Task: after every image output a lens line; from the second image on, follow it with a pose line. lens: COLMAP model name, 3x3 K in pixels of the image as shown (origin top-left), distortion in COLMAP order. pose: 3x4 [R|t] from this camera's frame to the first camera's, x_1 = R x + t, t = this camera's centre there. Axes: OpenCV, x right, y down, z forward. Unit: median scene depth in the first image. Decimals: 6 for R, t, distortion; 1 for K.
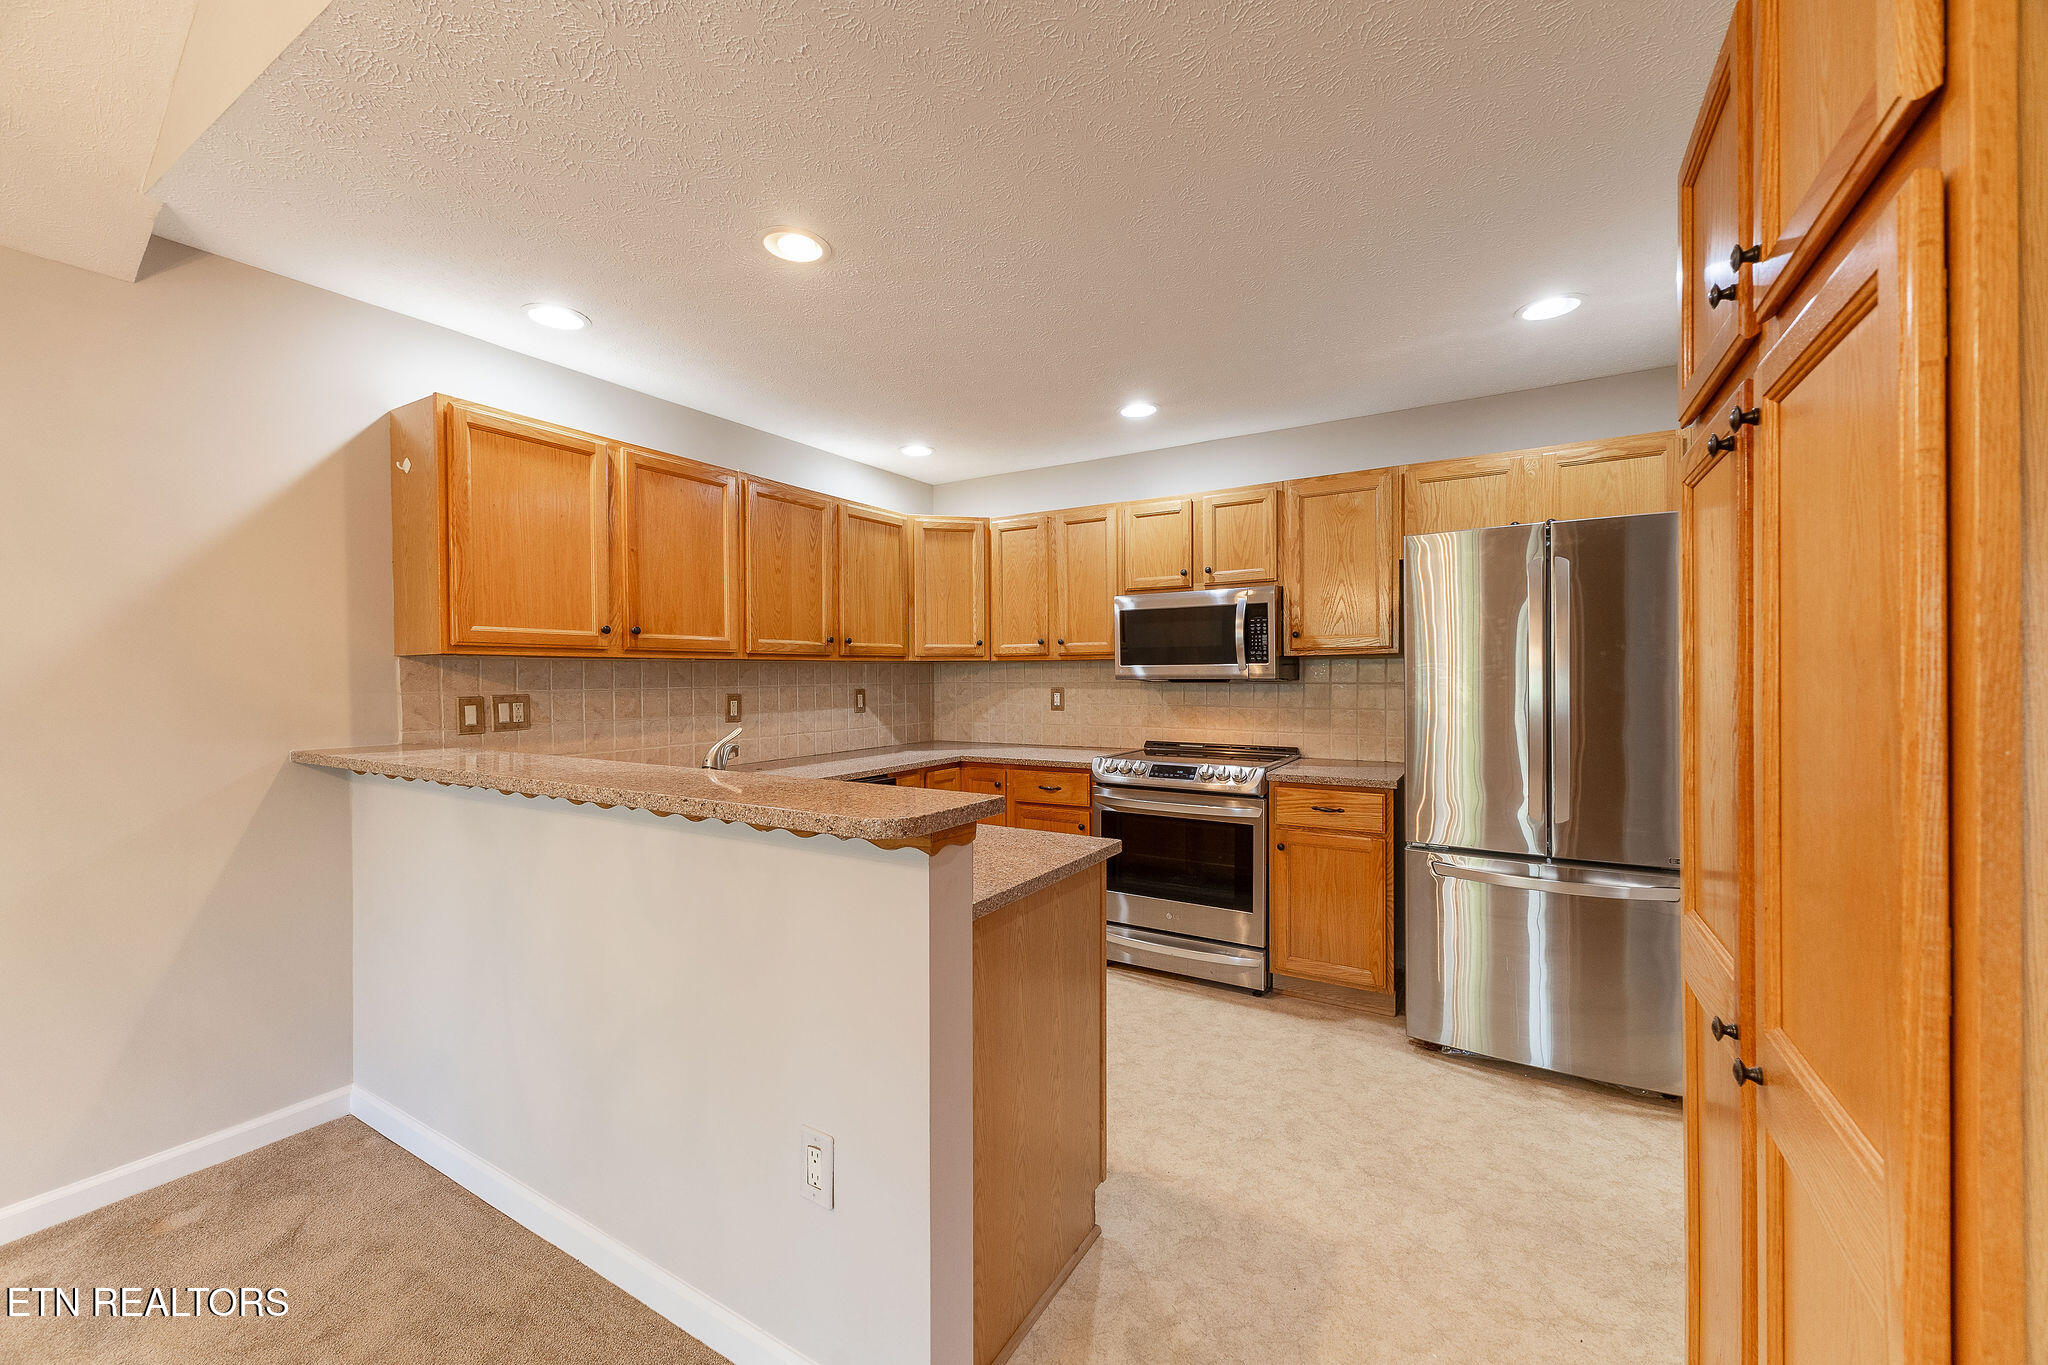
lens RADIAL K [[796.7, 0, 1050.2], [0, 796.7, 678.4], [0, 0, 1]] dist [0.002969, 0.000078]
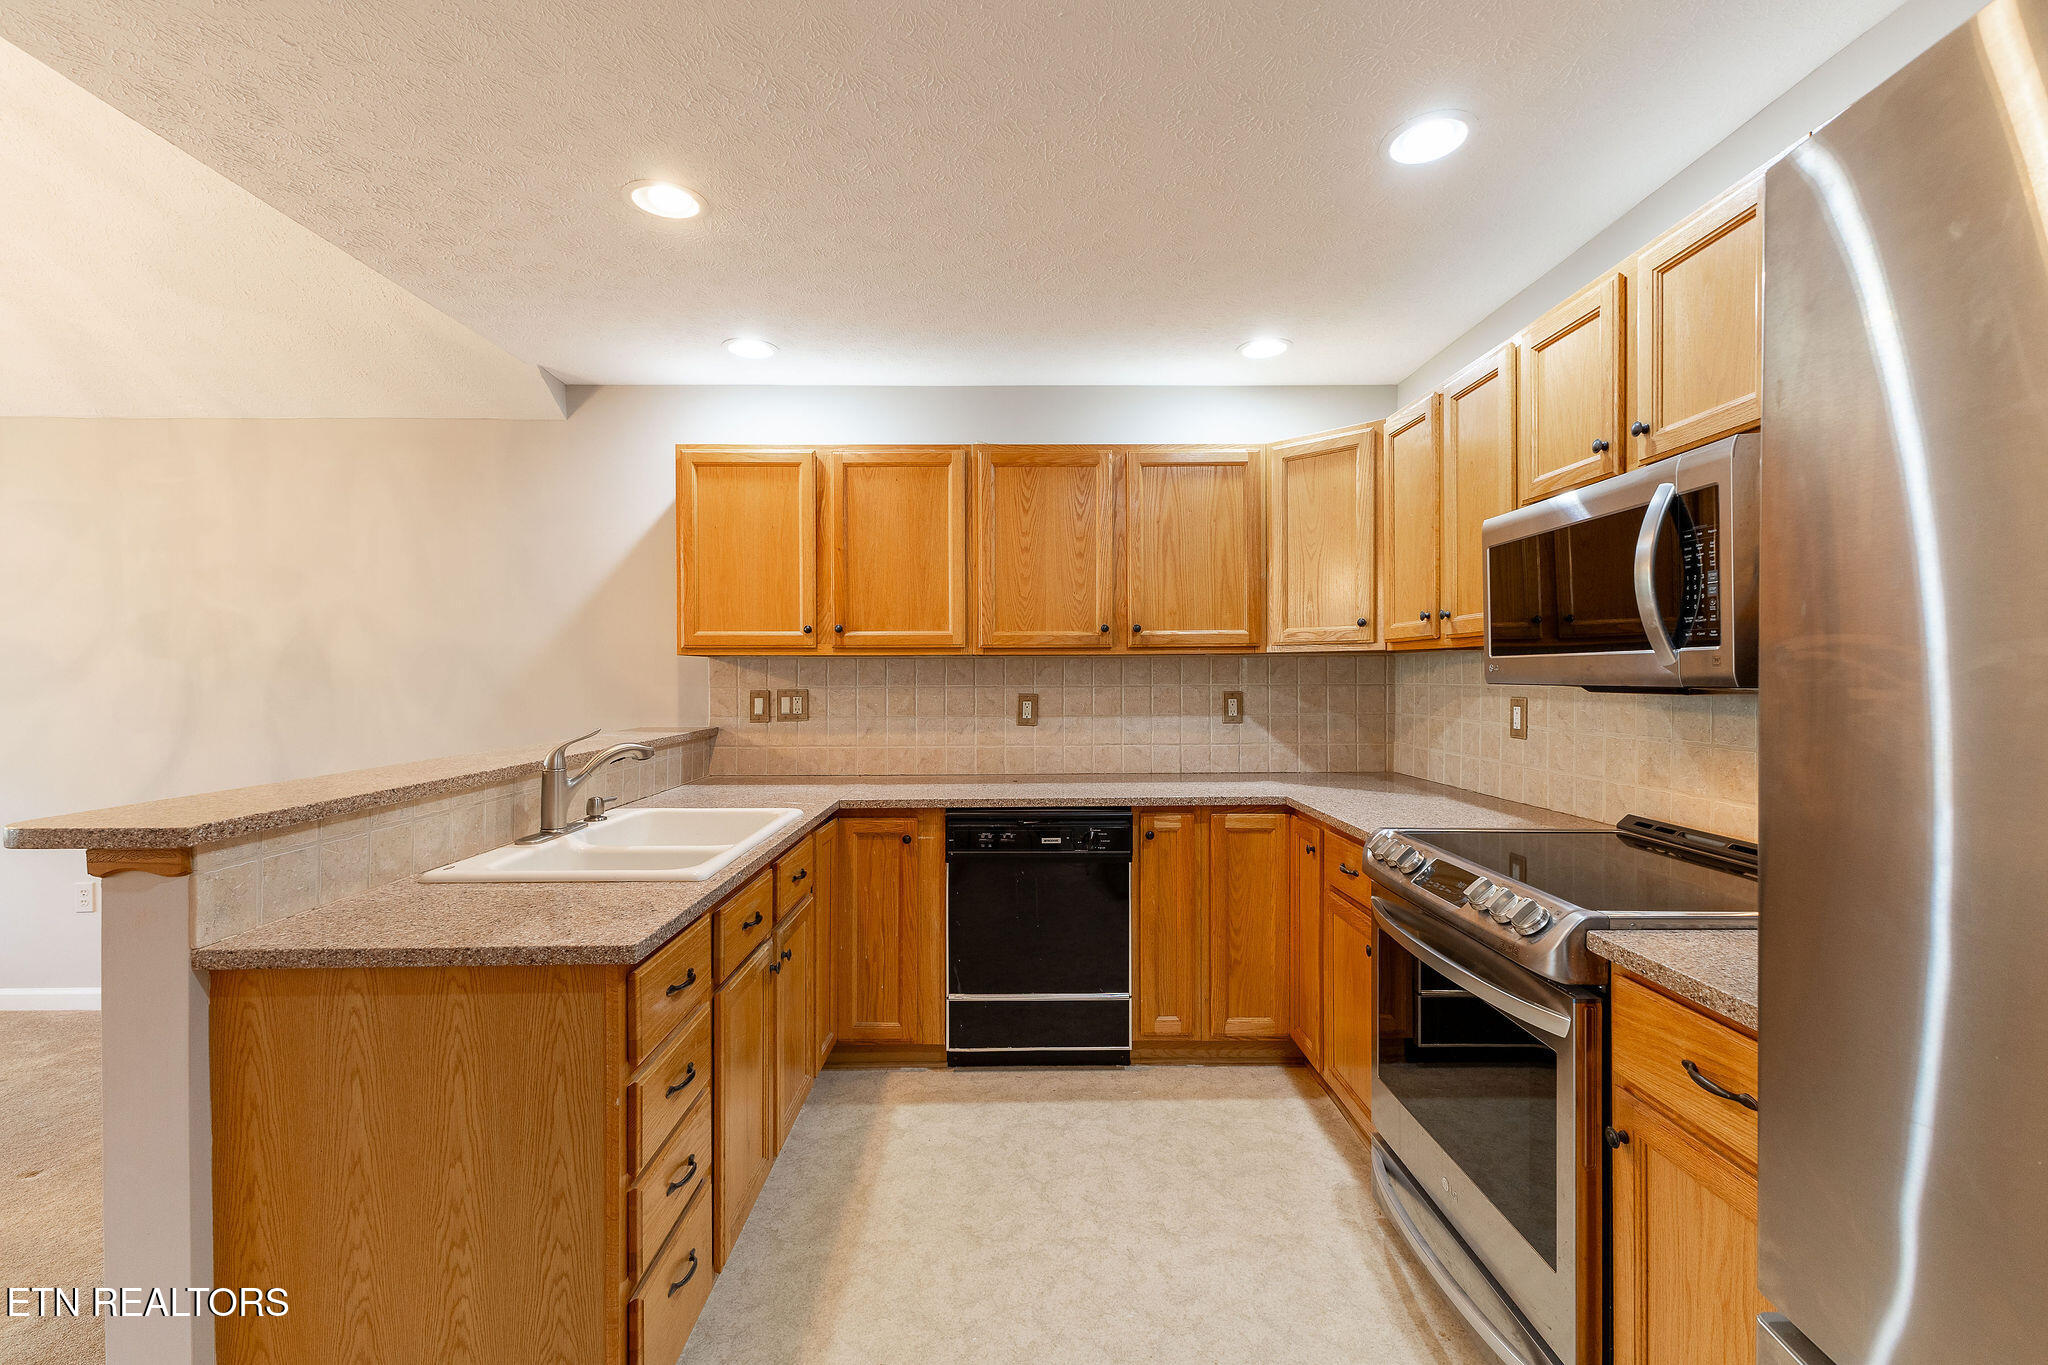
lens RADIAL K [[891.3, 0, 1022.2], [0, 891.3, 679.6], [0, 0, 1]] dist [0.011246, 0.000485]
pose [[0.515422, 0.010833, -0.856868, 0.464837], [-0.004724, 0.999941, 0.009800, -0.006070], [0.856923, -0.001004, 0.515443, 0.500746]]
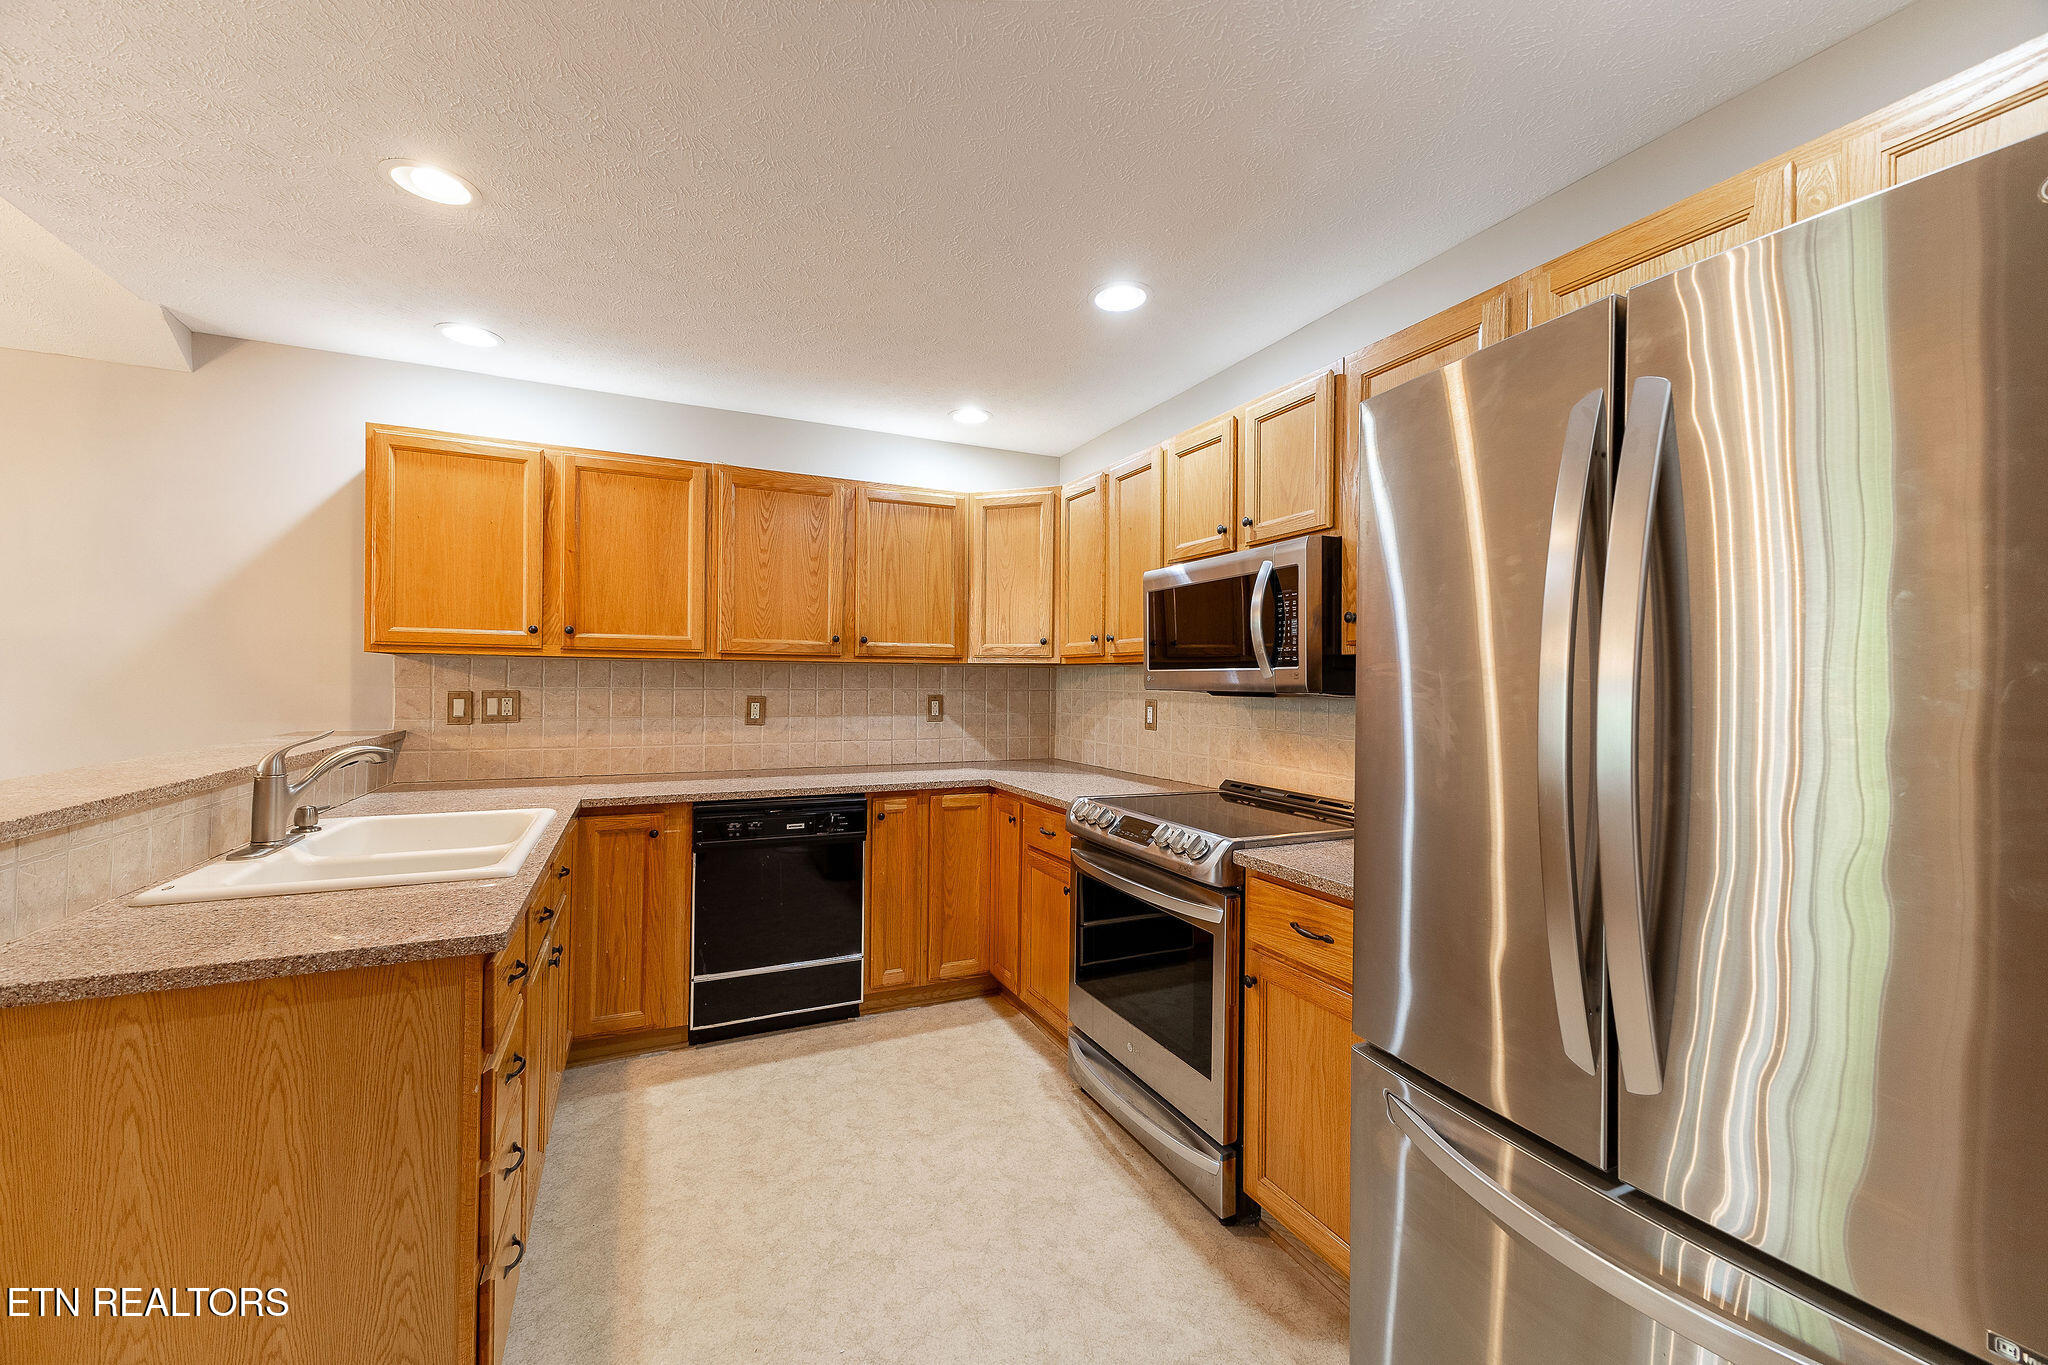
lens RADIAL K [[811.9, 0, 1033.8], [0, 811.9, 680.0], [0, 0, 1]] dist [0.009554, -0.002549]
pose [[0.828218, 0.014115, -0.560228, 0.449382], [-0.018705, 0.999822, -0.002462, -0.003859], [0.560094, 0.012518, 0.828335, 0.384891]]
